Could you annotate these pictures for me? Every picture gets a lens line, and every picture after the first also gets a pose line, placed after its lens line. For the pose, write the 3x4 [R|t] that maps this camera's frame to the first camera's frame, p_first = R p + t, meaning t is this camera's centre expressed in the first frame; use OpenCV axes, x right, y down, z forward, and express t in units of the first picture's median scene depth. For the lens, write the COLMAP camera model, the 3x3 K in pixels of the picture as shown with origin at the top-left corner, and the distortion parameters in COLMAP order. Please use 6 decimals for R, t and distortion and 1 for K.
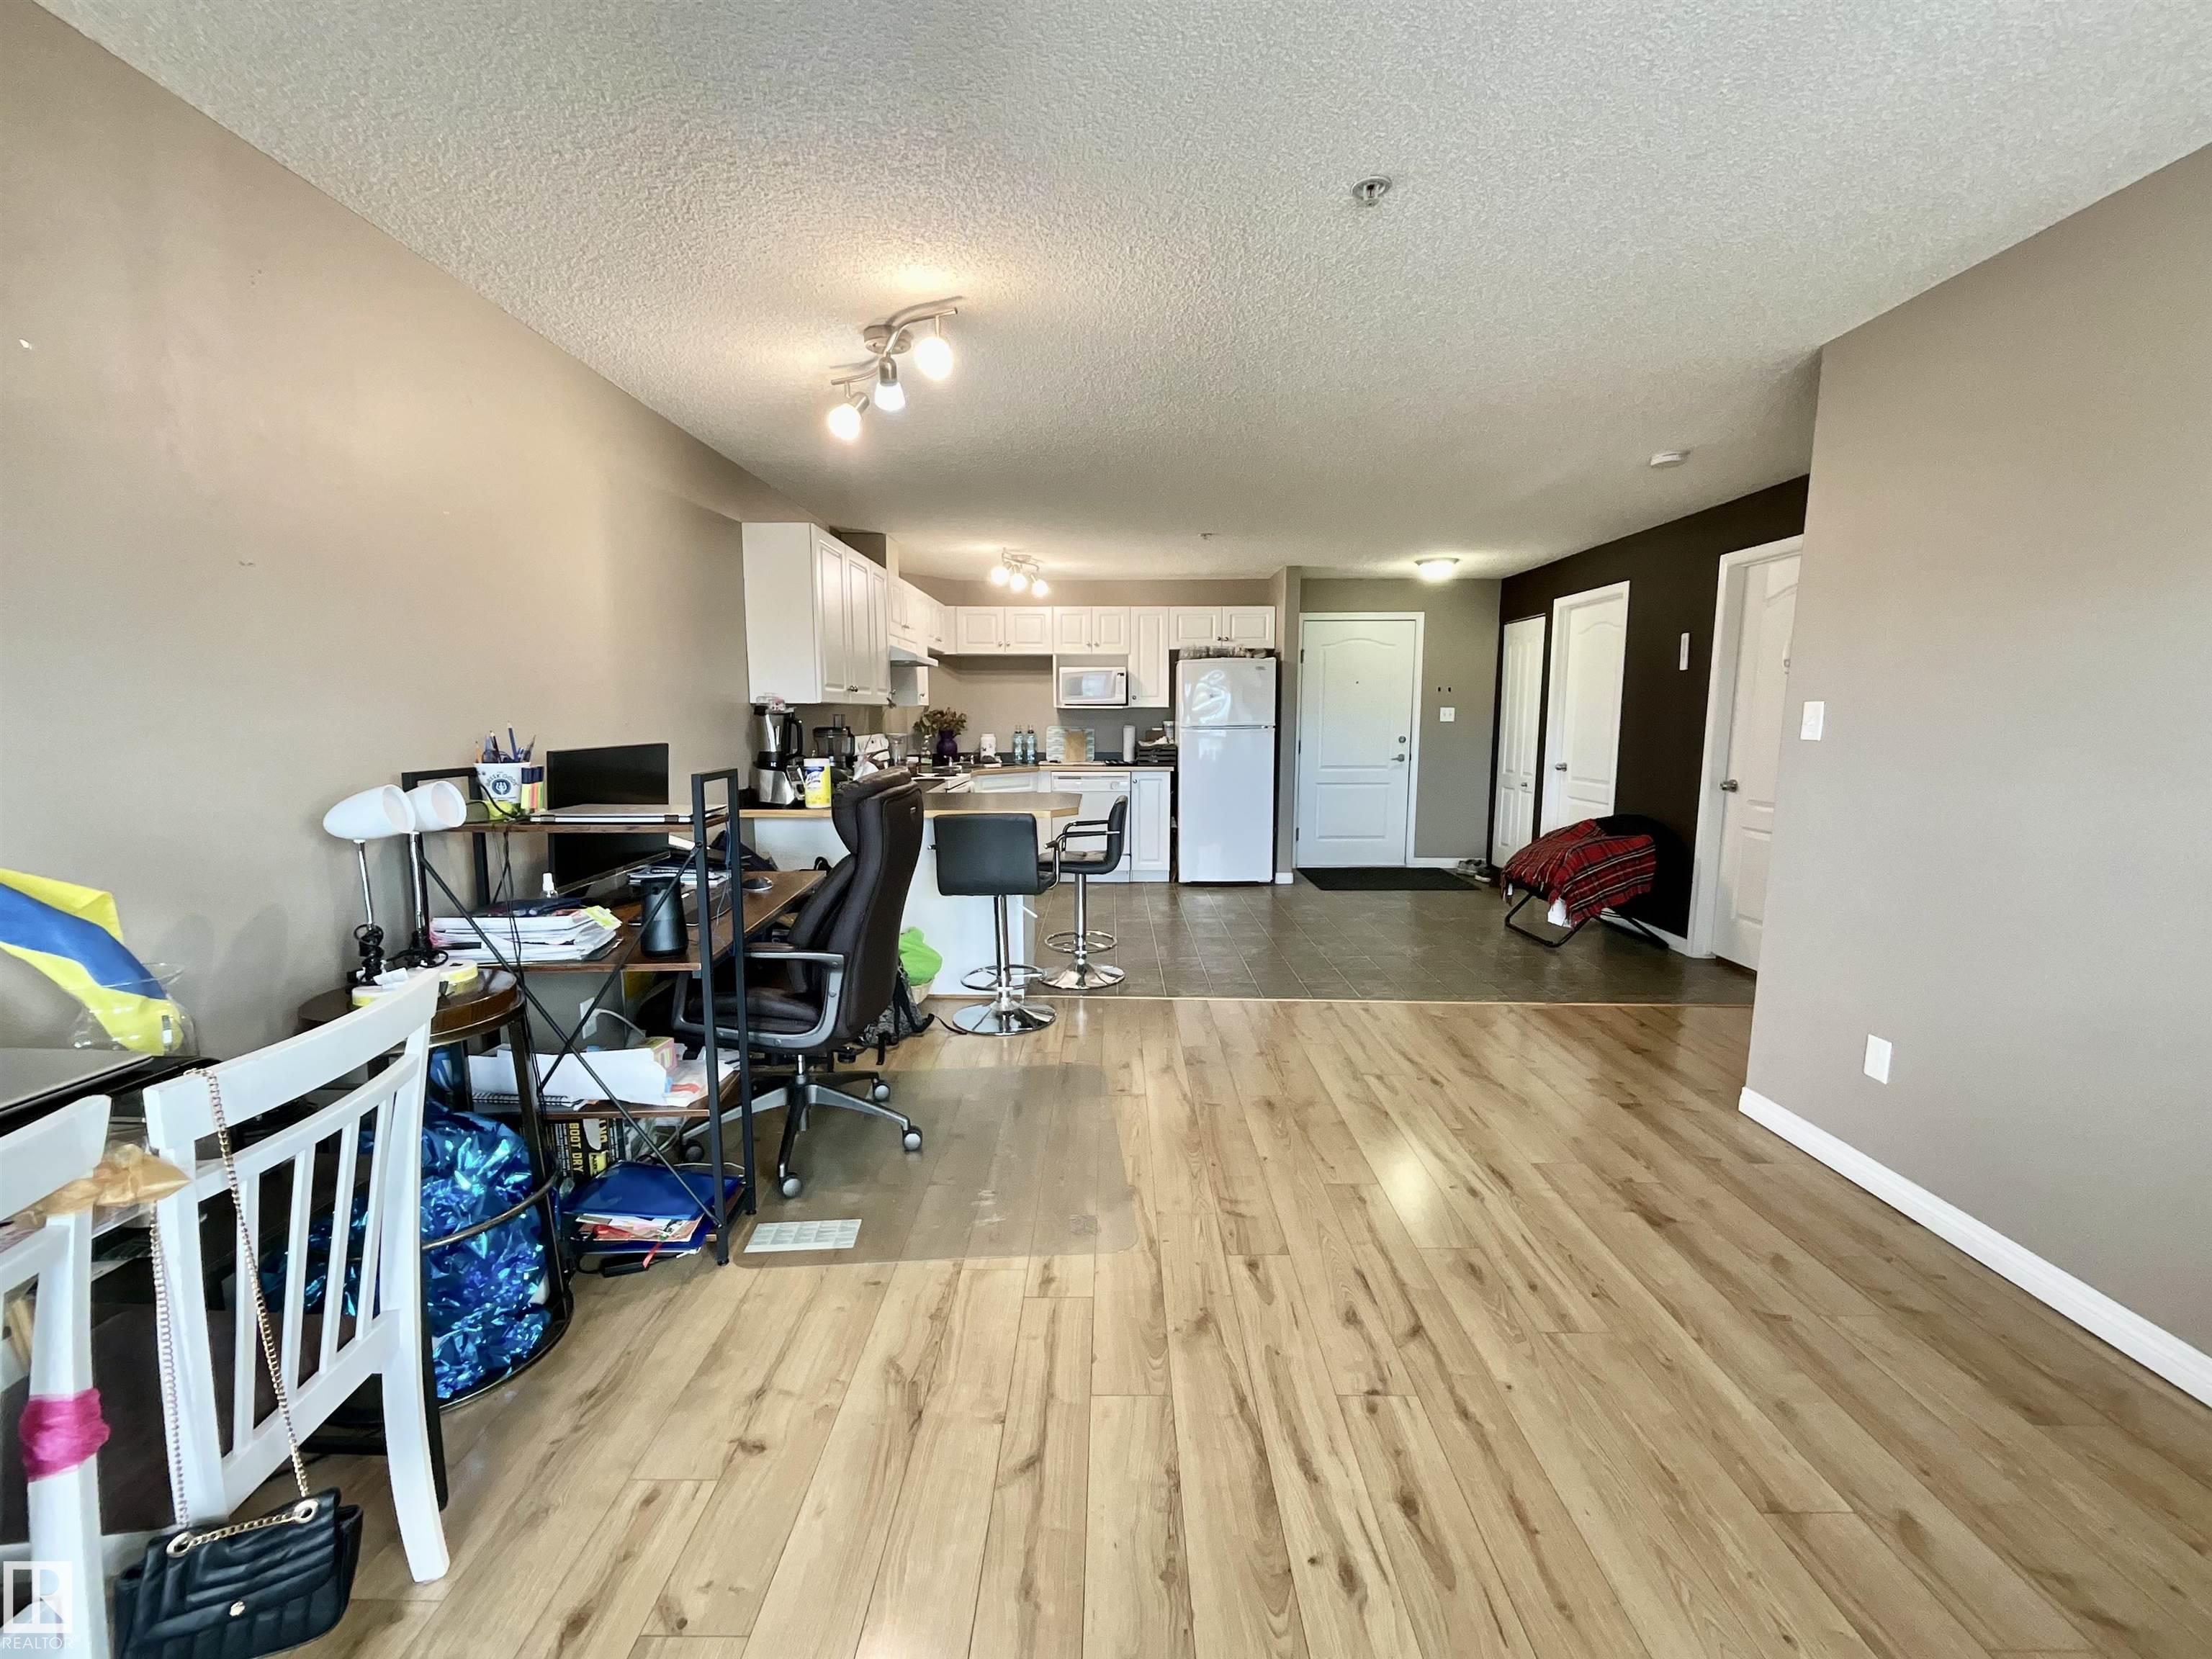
lens RADIAL K [[892.0, 0, 1107.6], [0, 892.0, 843.3], [0, 0, 1]] dist [-0.003488, 0.000411]
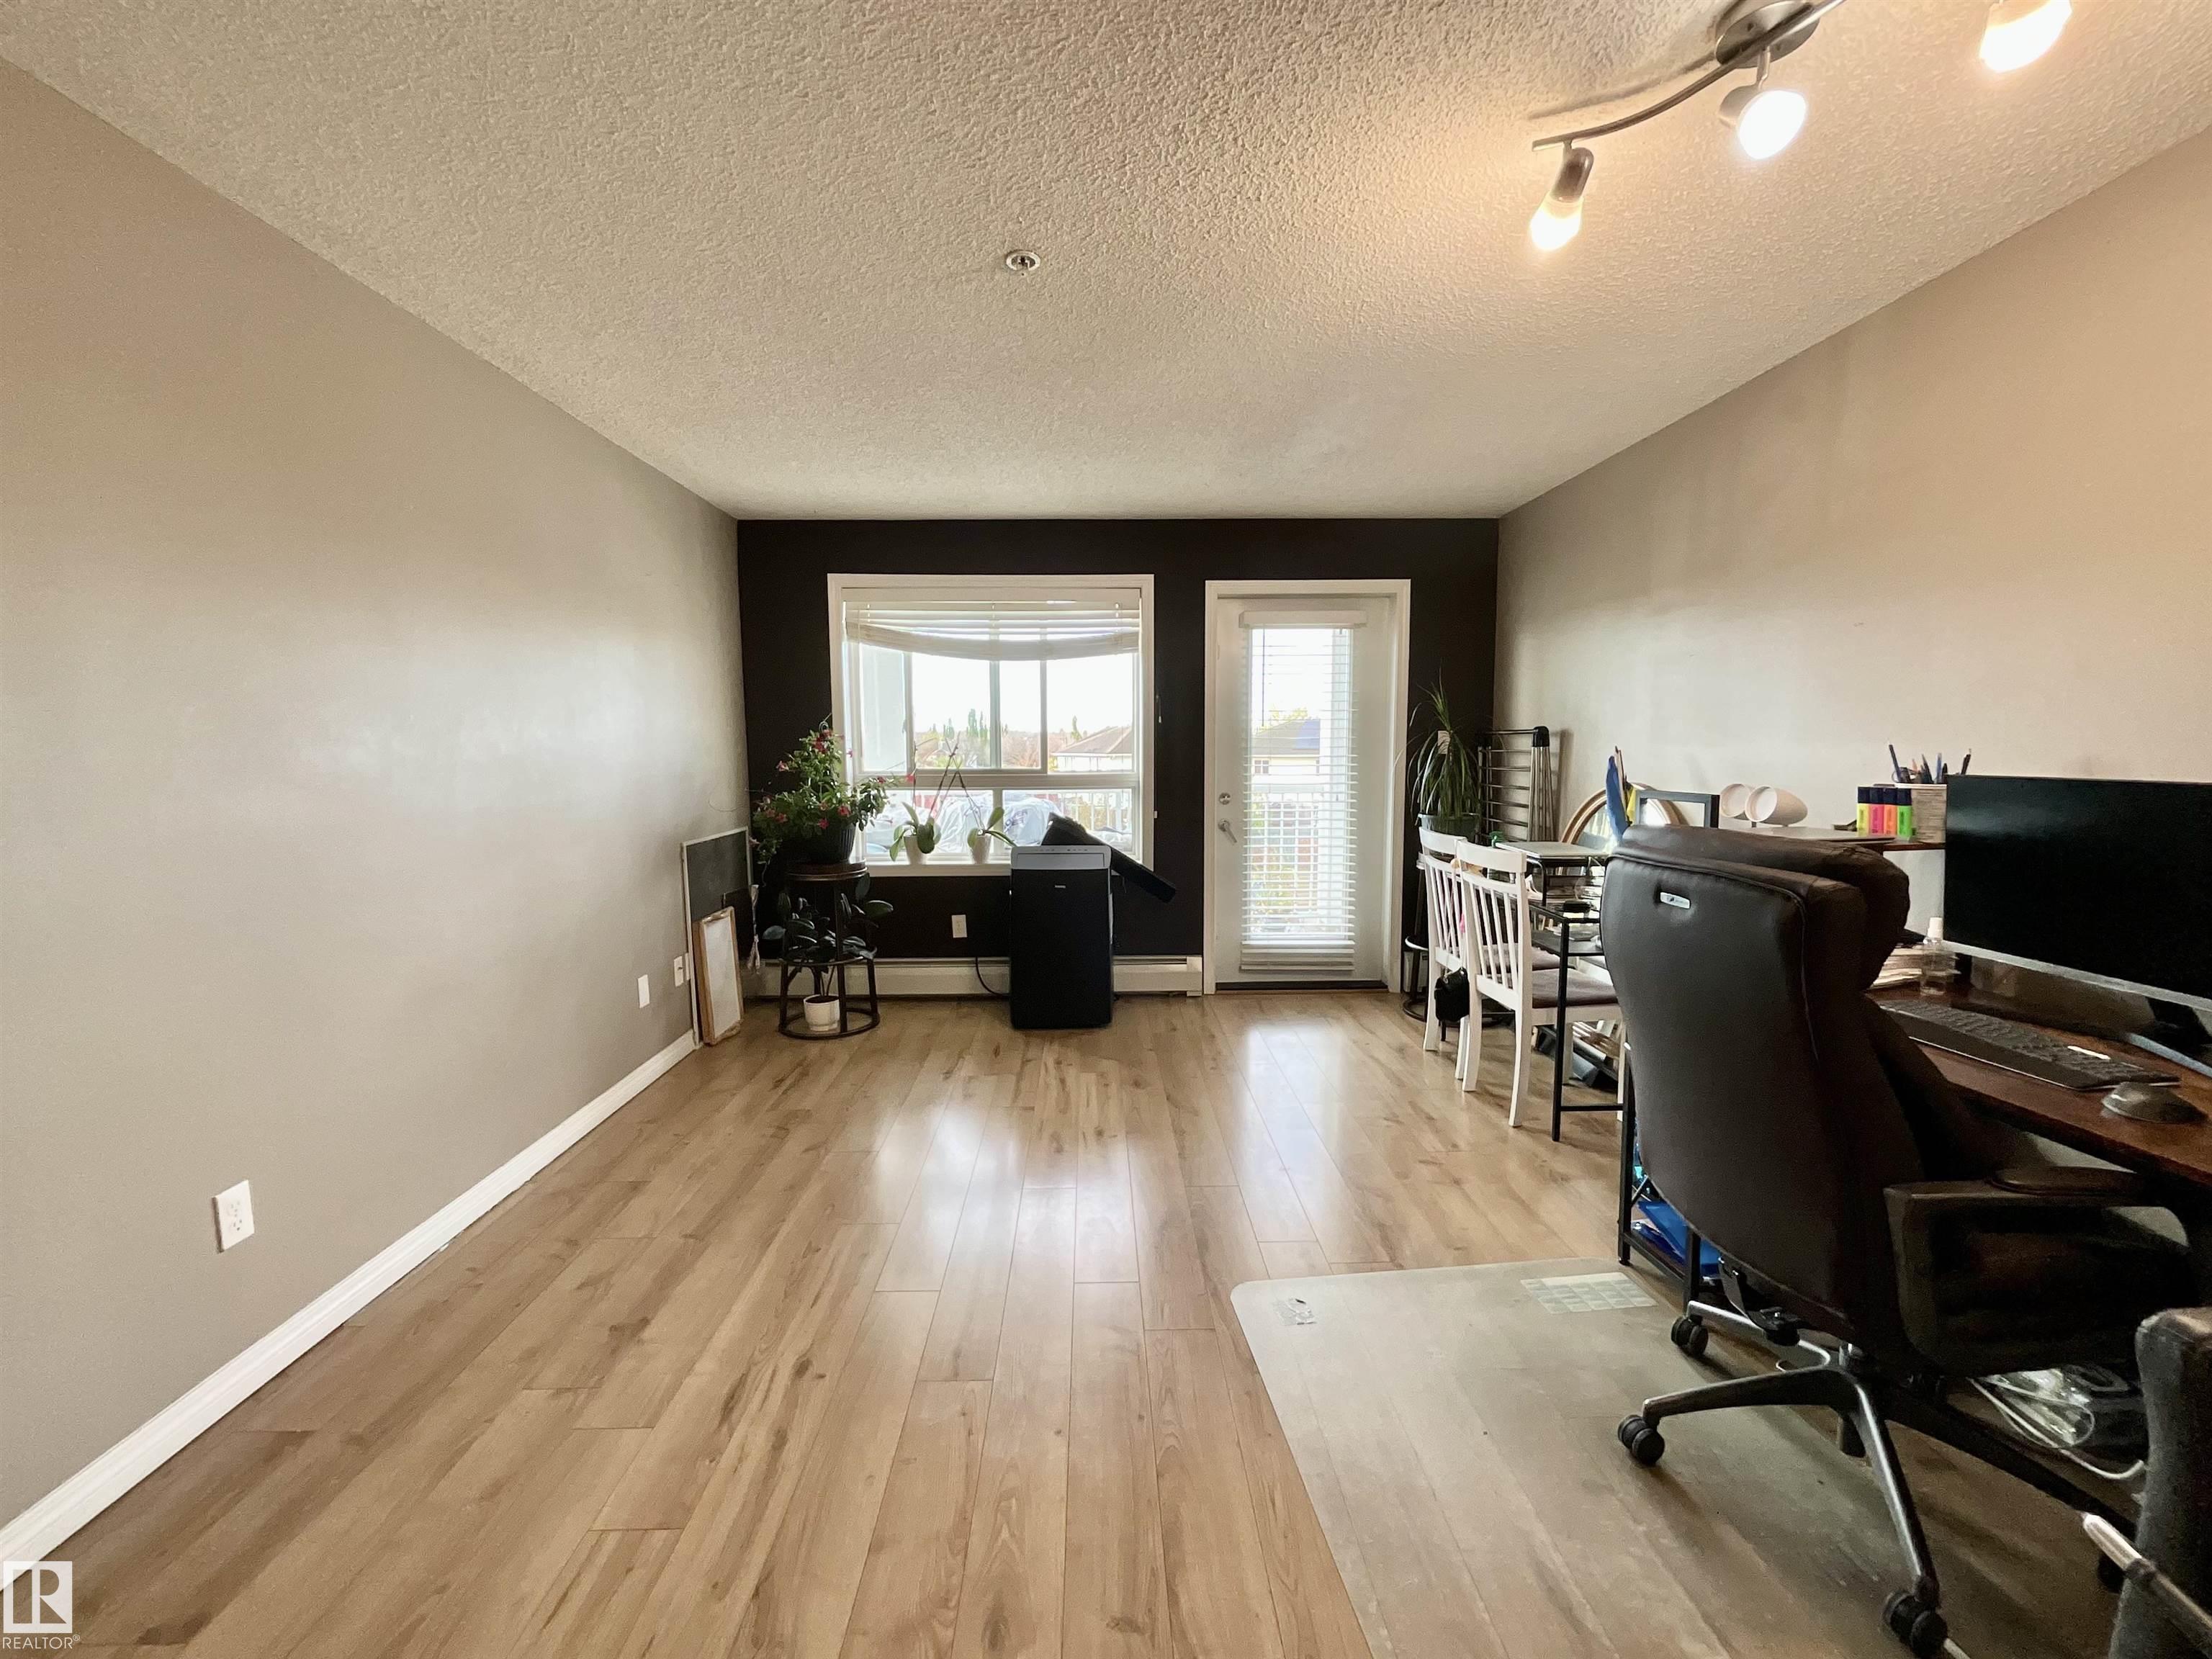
lens RADIAL K [[892.0, 0, 1098.9], [0, 892.0, 832.8], [0, 0, 1]] dist [-0.003488, 0.000411]
pose [[-0.999857, 0.009729, -0.013840, 0.059050], [0.006127, 0.970809, 0.239777, -0.082841], [0.015769, 0.239658, -0.970729, 0.586135]]
